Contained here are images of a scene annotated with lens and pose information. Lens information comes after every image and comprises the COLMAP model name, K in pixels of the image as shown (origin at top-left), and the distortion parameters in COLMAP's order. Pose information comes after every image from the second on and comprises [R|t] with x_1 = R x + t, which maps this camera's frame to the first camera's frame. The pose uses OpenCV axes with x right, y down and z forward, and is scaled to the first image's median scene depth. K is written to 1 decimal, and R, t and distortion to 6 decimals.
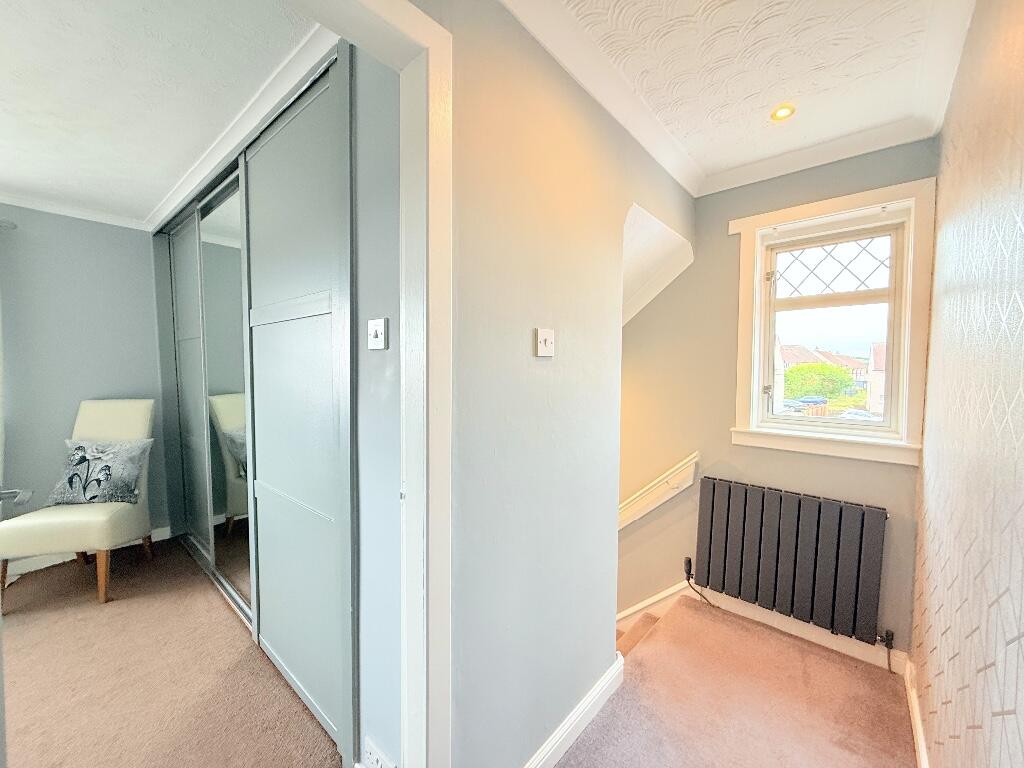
lens RADIAL K [[406.8, 0, 508.5], [0, 406.8, 385.5], [0, 0, 1]] dist [-0.001092, 0.000507]
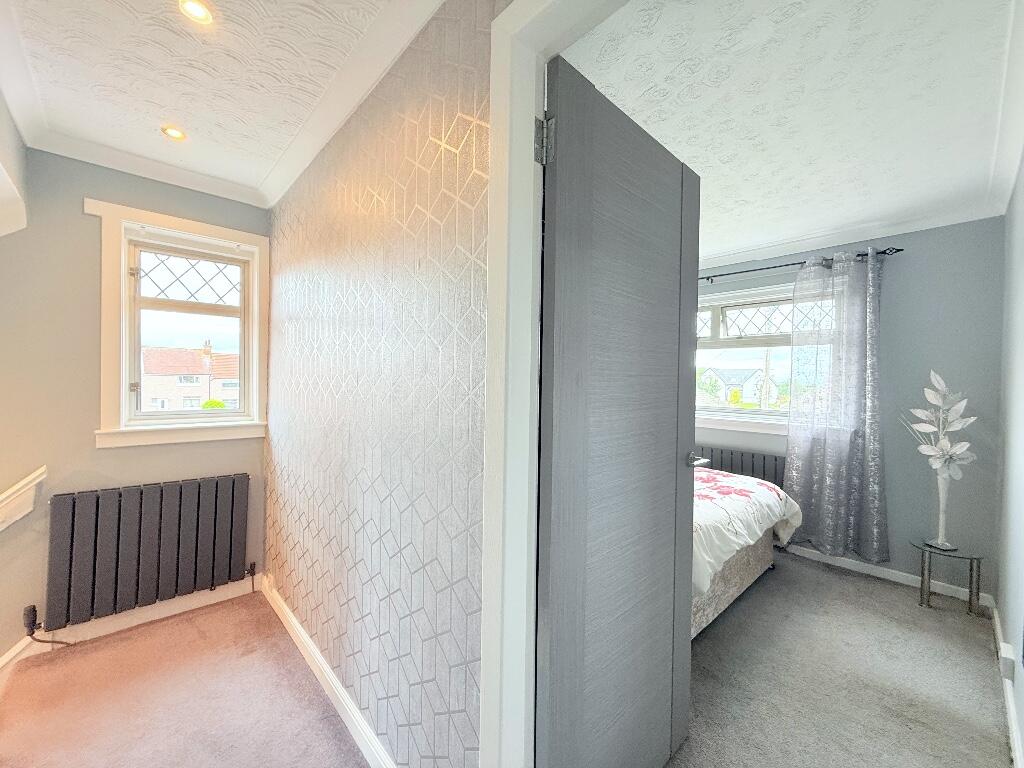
lens RADIAL K [[406.8, 0, 508.5], [0, 406.8, 385.5], [0, 0, 1]] dist [-0.001092, 0.000507]
pose [[0.109356, -0.016536, 0.993865, -0.256540], [0.025593, 0.999577, 0.013815, 0.017116], [-0.993673, 0.023925, 0.109733, -0.004297]]
